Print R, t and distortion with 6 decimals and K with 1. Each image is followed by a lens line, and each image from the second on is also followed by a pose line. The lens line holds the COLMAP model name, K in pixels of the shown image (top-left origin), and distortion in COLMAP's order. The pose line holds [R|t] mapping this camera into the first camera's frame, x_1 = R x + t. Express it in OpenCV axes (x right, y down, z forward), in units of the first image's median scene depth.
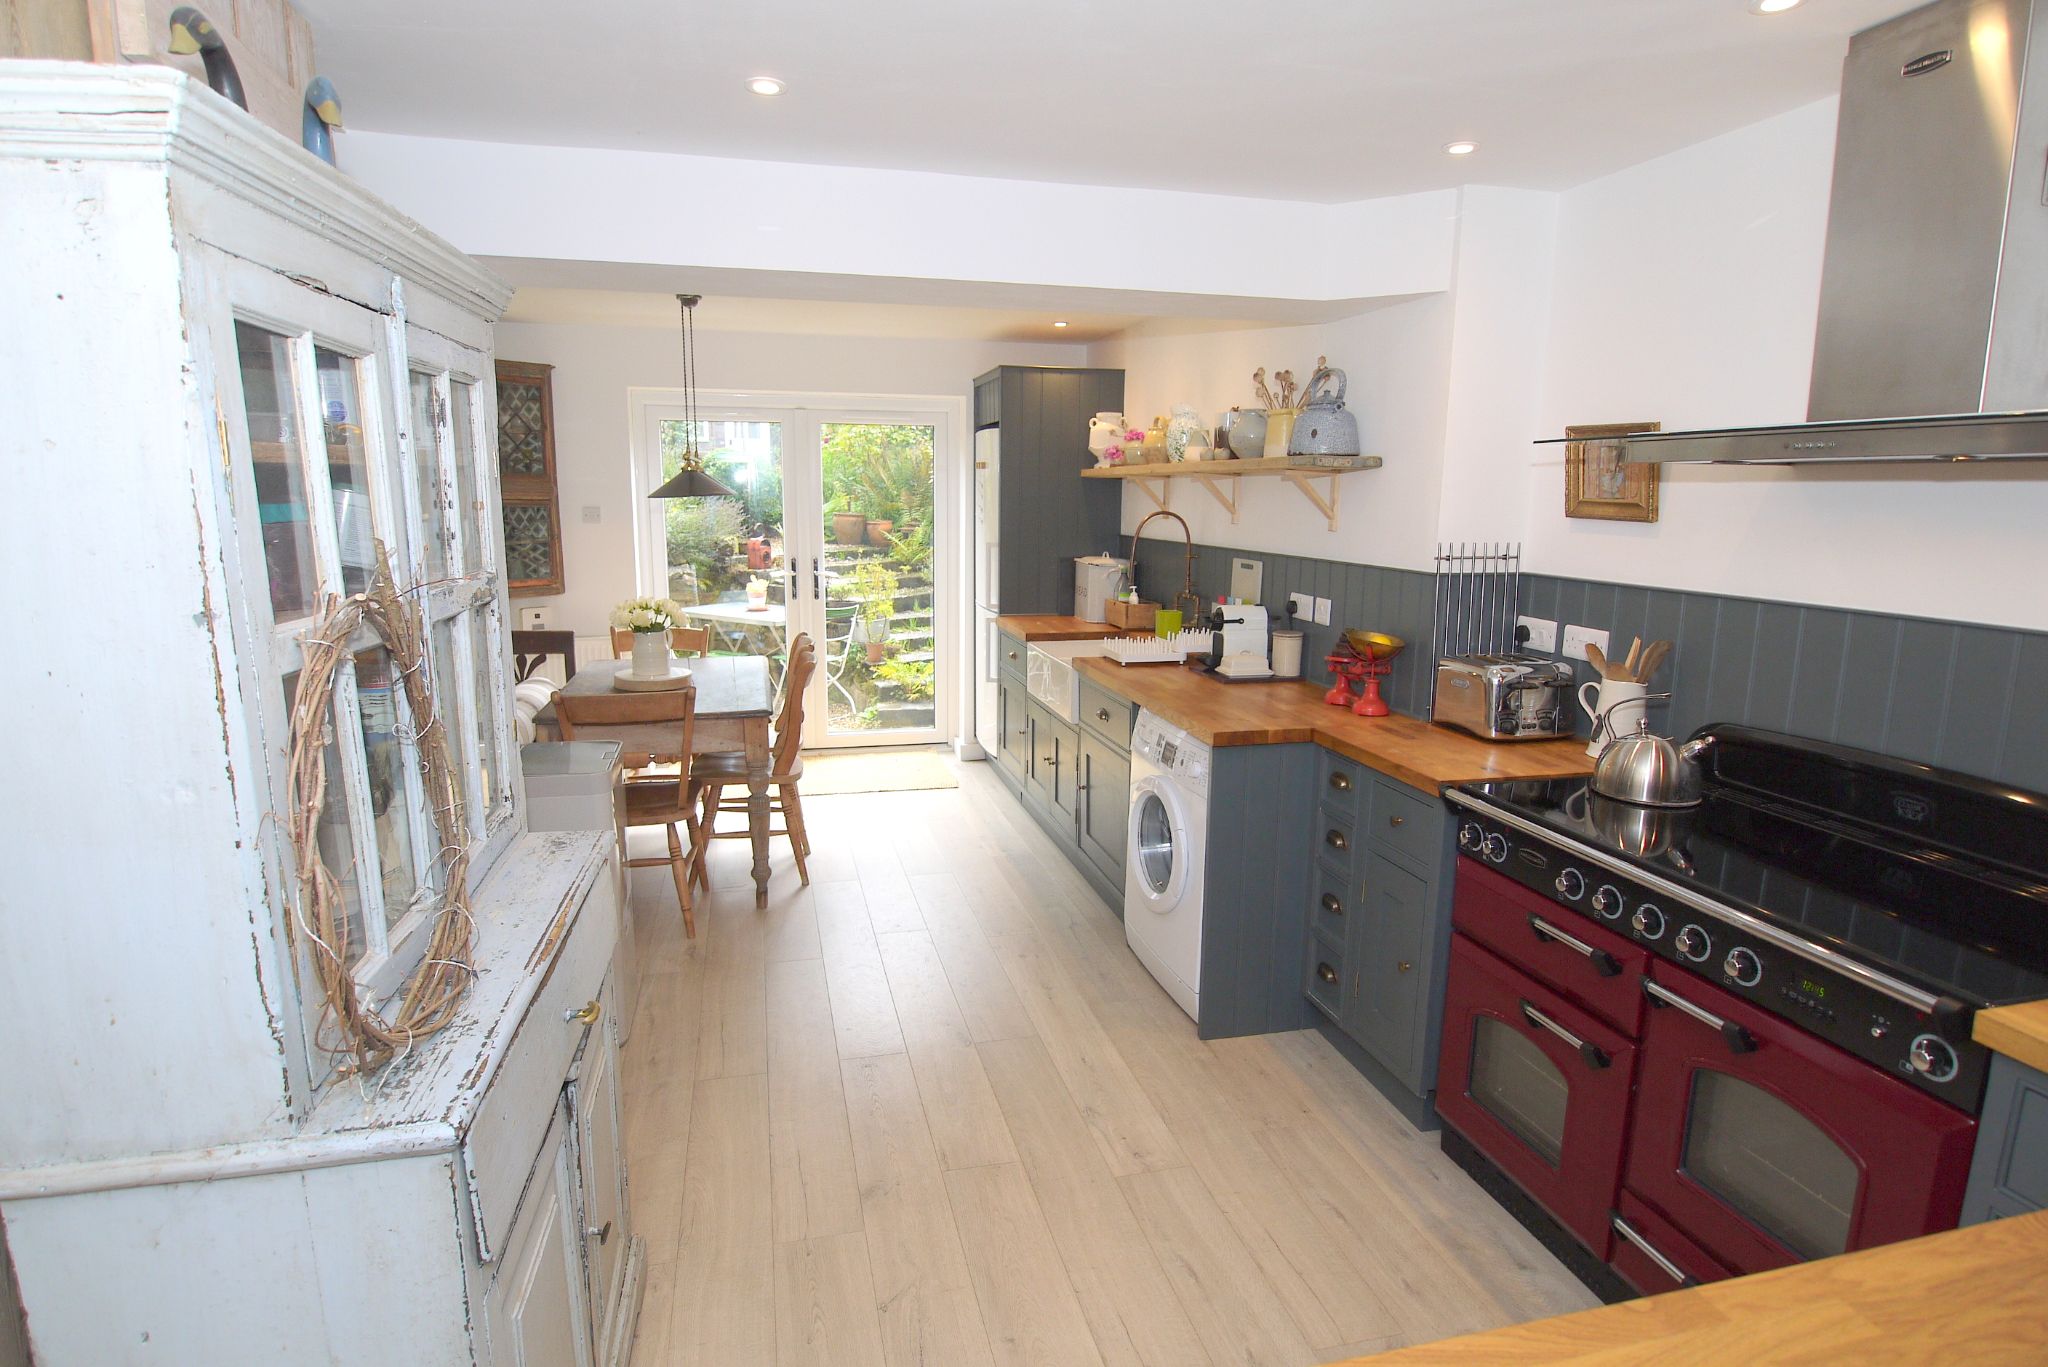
lens RADIAL K [[1077.4, 0, 1010.3], [0, 1077.4, 687.7], [0, 0, 1]] dist [-0.001115, 0.000020]
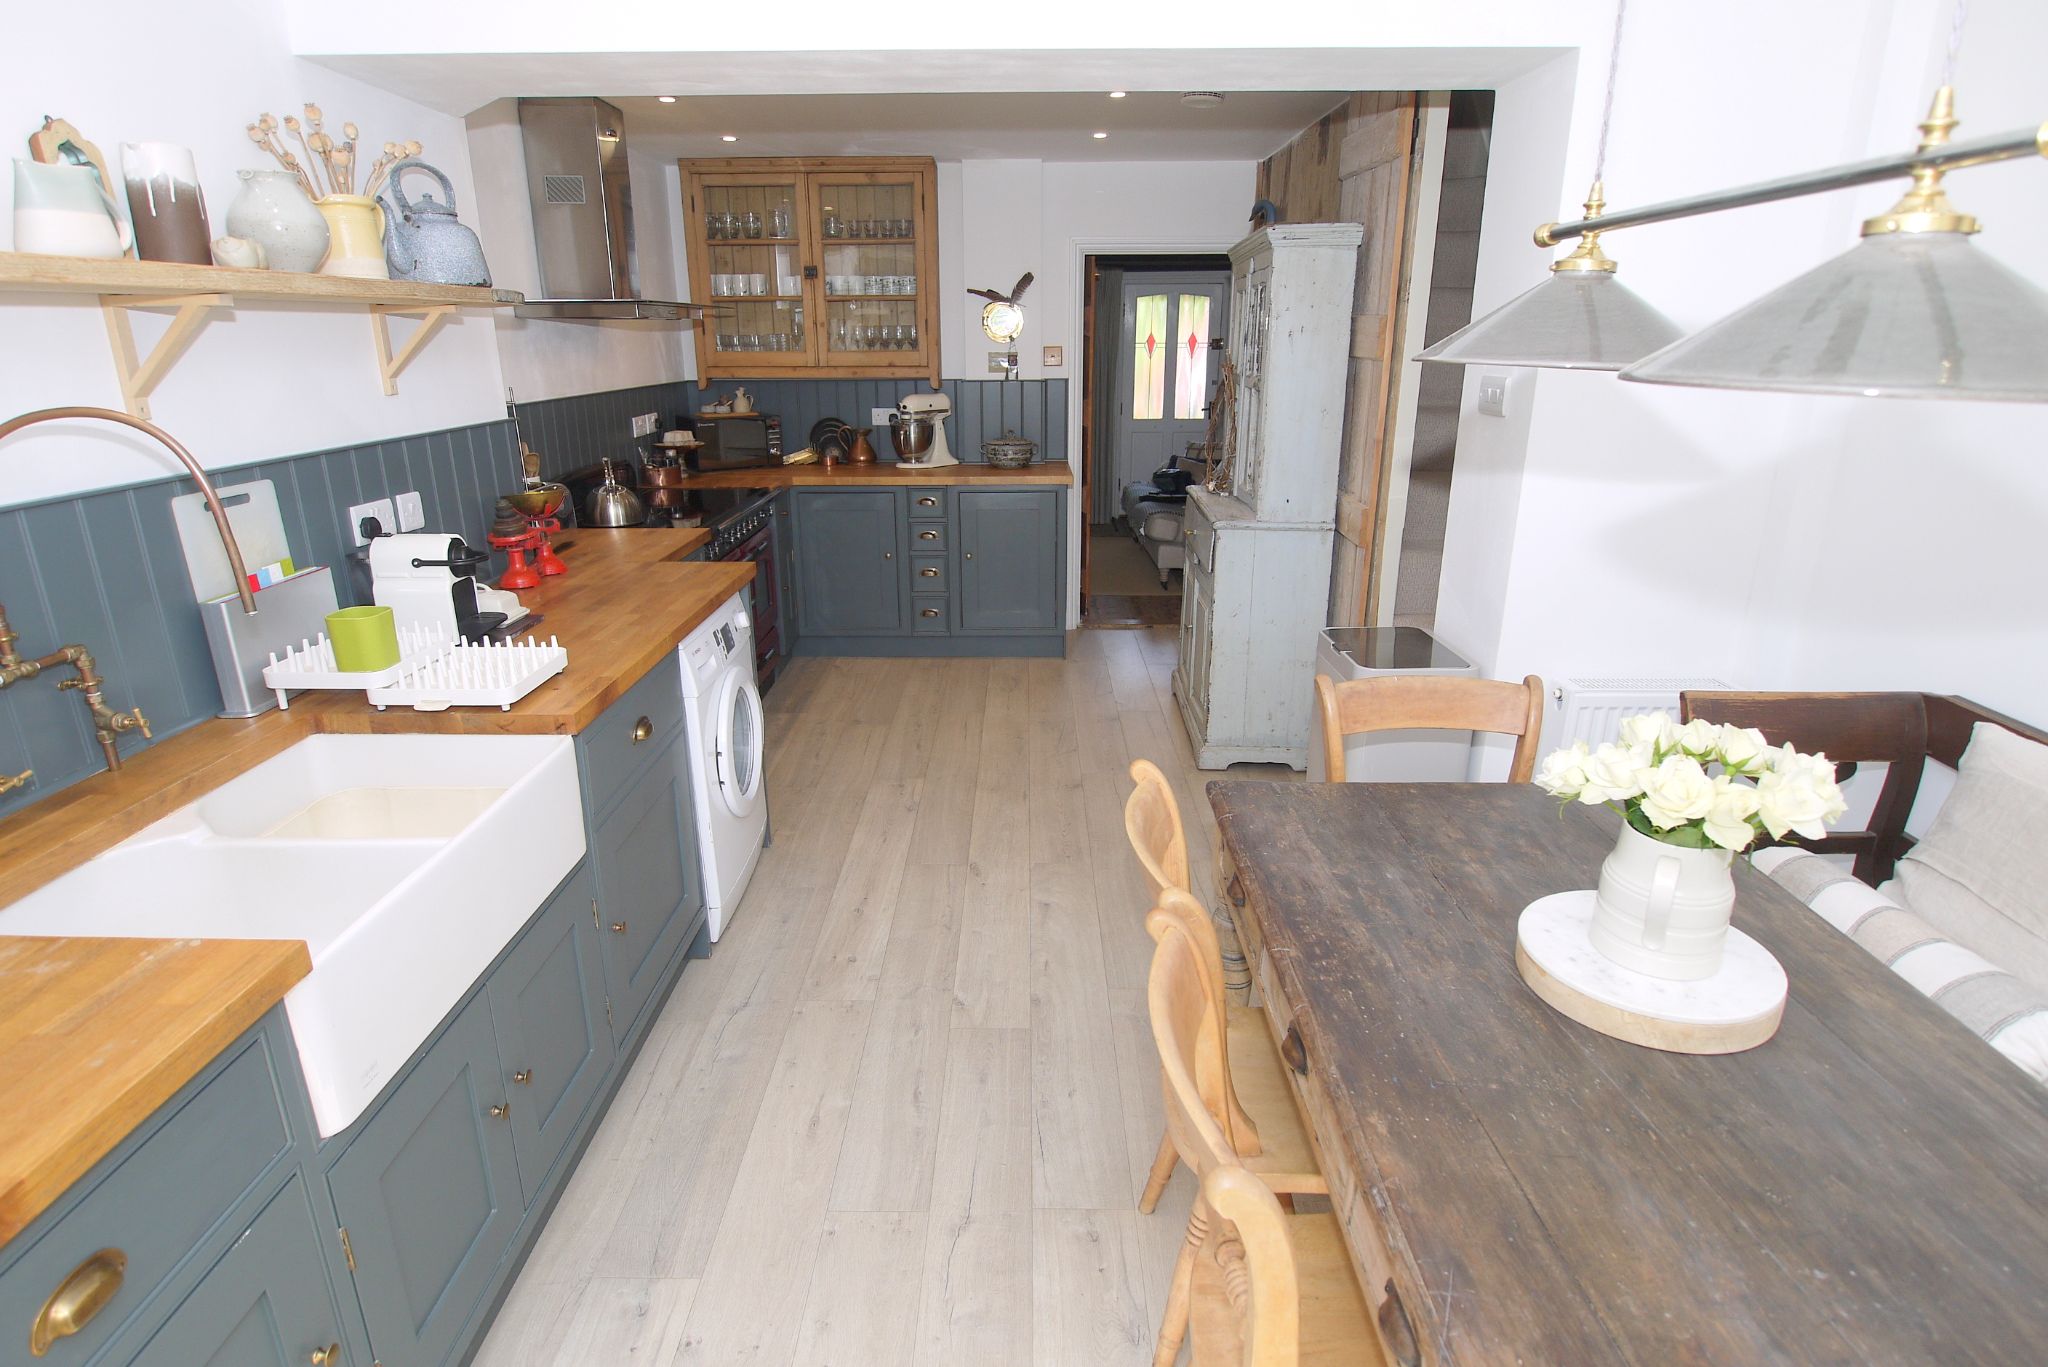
lens RADIAL K [[1077.4, 0, 1010.3], [0, 1077.4, 687.7], [0, 0, 1]] dist [-0.001115, 0.000020]
pose [[-0.969027, -0.081327, 0.233178, -0.170564], [0.040103, 0.879862, 0.473534, -0.183981], [-0.243676, 0.468218, -0.849349, 0.990157]]
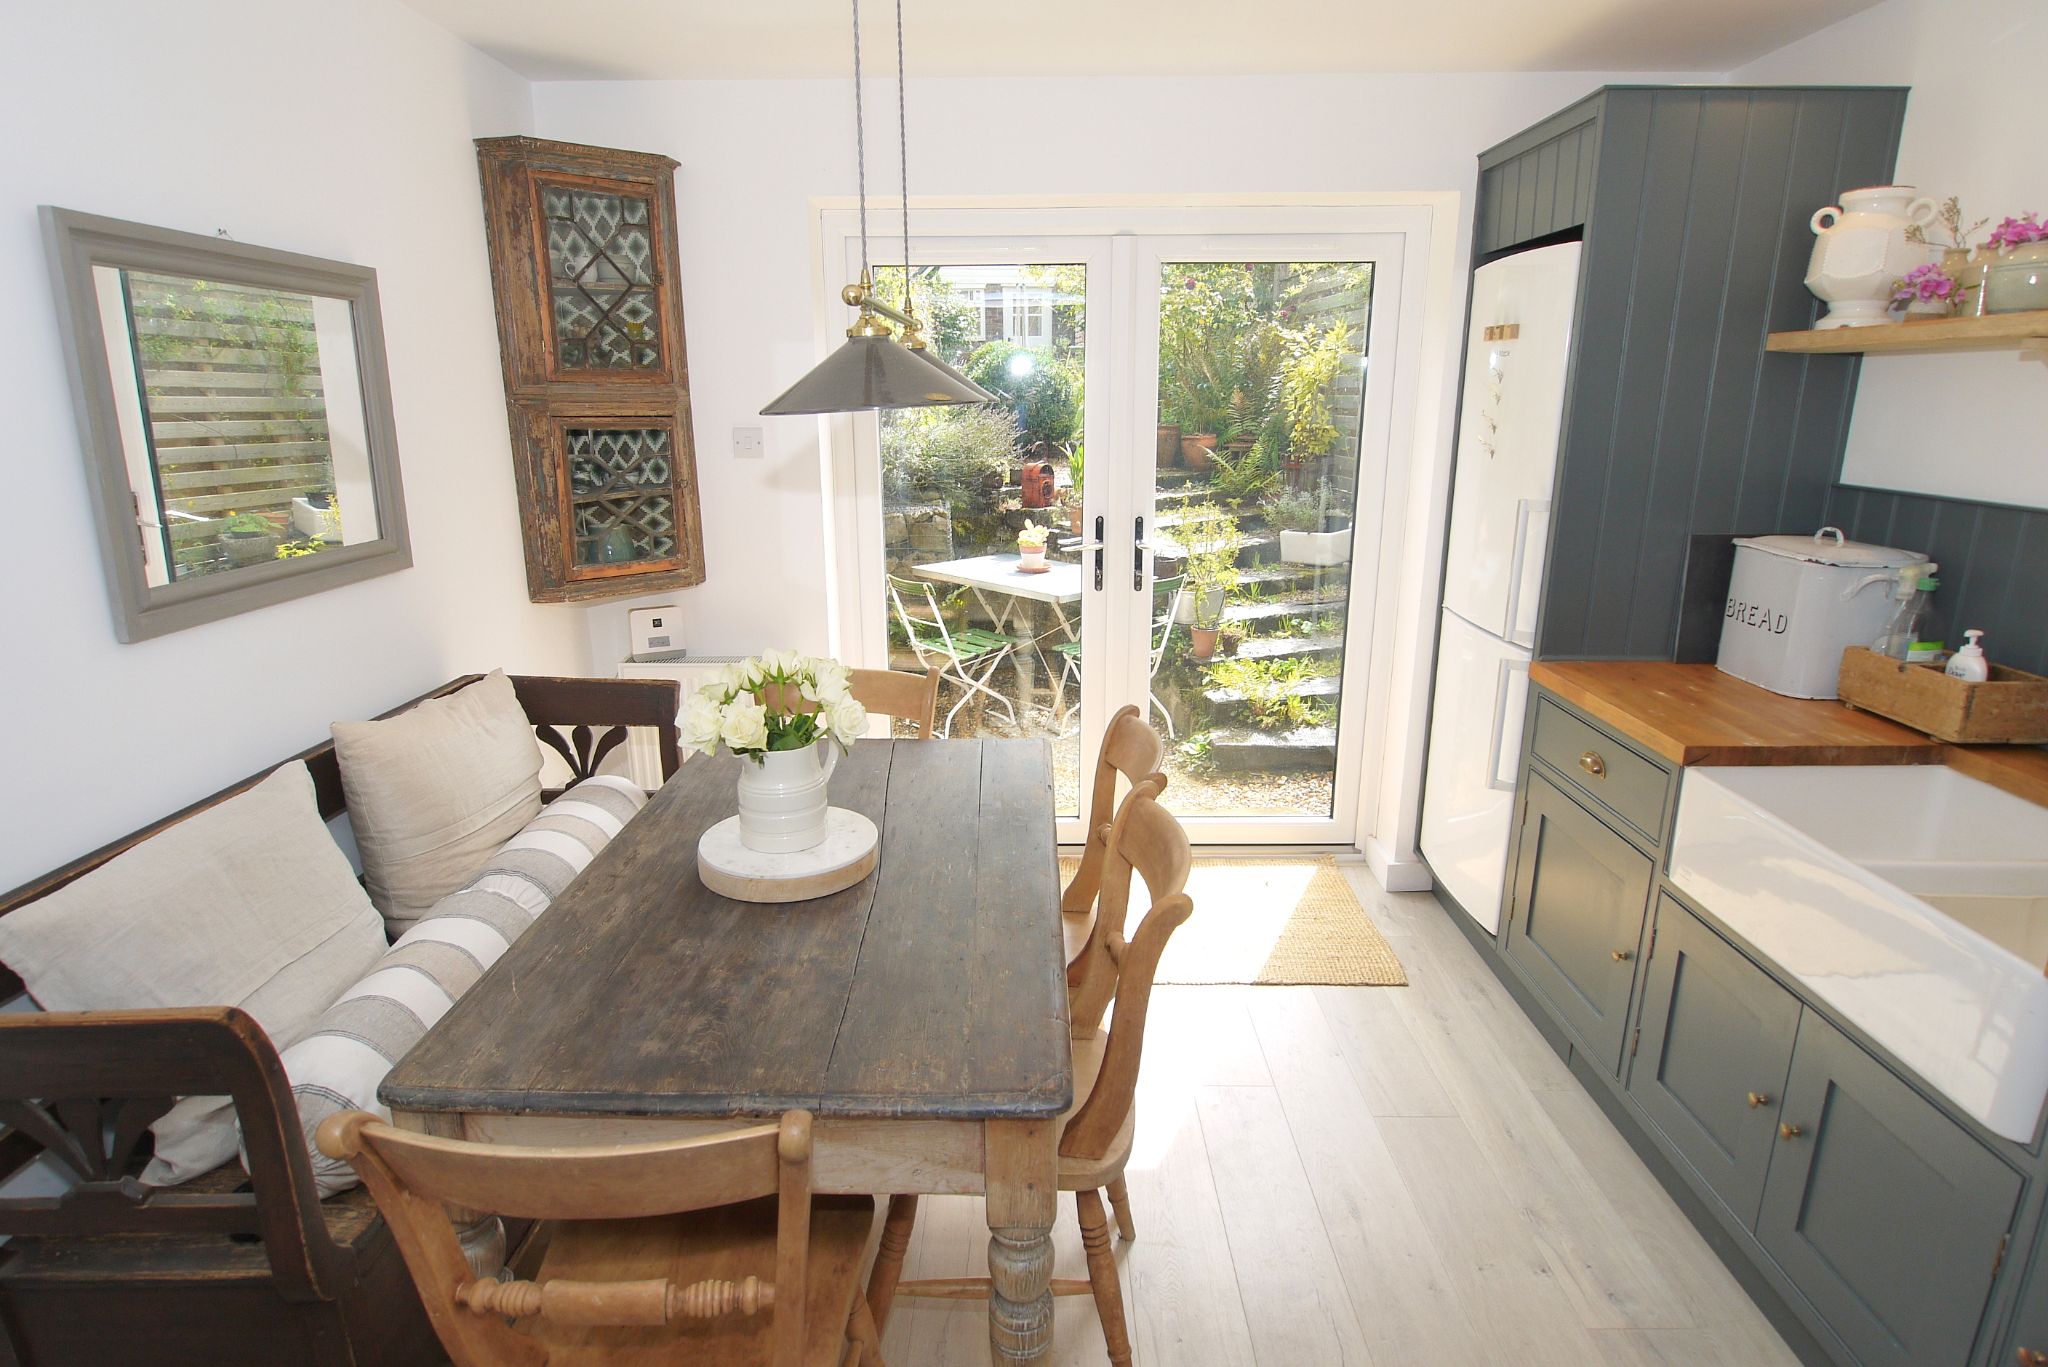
lens RADIAL K [[1077.4, 0, 1010.3], [0, 1077.4, 687.7], [0, 0, 1]] dist [-0.001115, 0.000020]
pose [[0.968810, 0.051051, -0.242491, -0.116134], [-0.030316, 0.995616, 0.088487, -0.087178], [0.245945, -0.078376, 0.966110, 0.484623]]
